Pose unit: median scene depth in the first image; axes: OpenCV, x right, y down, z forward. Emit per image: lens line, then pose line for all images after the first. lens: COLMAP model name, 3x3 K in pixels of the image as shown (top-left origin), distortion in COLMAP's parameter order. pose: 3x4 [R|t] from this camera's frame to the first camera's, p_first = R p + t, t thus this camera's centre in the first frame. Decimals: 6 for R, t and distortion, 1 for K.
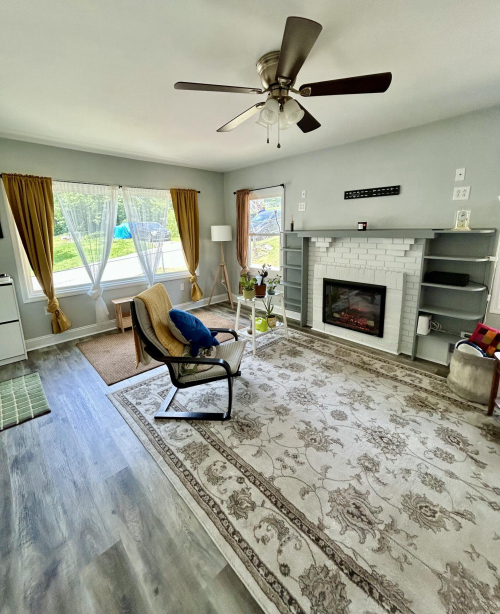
lens RADIAL K [[268.0, 0, 249.0], [0, 268.0, 283.1], [0, 0, 1]] dist [0.000312, 0.000398]
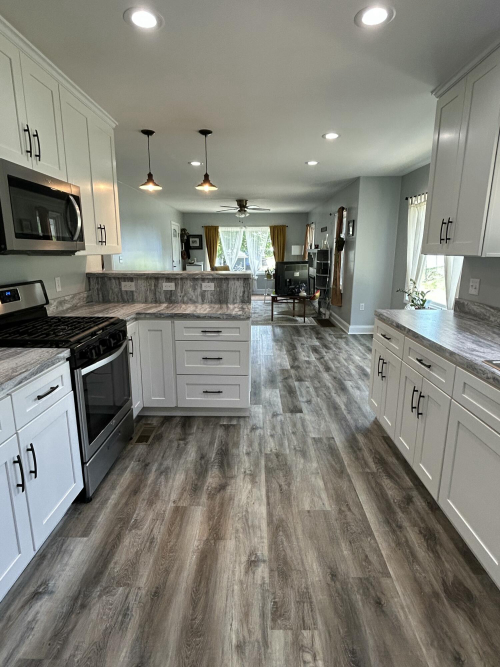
lens RADIAL K [[362.9, 0, 250.0], [0, 362.9, 333.5], [0, 0, 1]] dist [-0.003542, -0.001133]
pose [[0.709533, 0.177547, -0.681938, 2.109666], [-0.157717, 0.983200, 0.091883, 0.266622], [0.686795, 0.042359, 0.725616, -1.338575]]
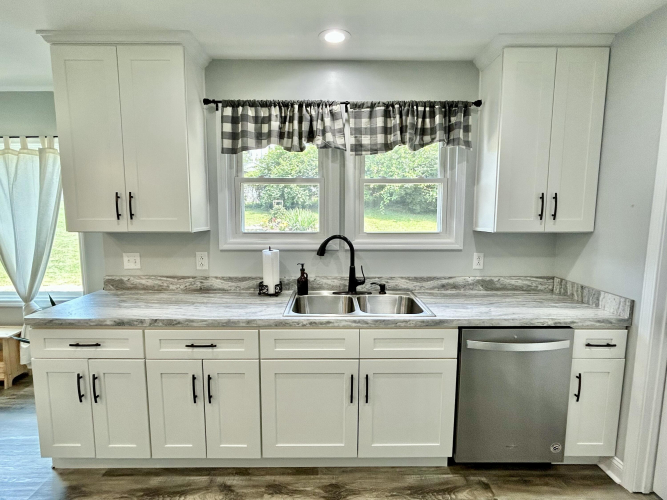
lens RADIAL K [[345.2, 0, 333.5], [0, 345.2, 250.0], [0, 0, 1]] dist [0.001407, 0.000942]
pose [[0.683689, -0.071973, 0.726215, 1.626217], [0.135089, 0.990408, -0.029021, 0.214182], [-0.717161, 0.117945, 0.686854, -1.233051]]
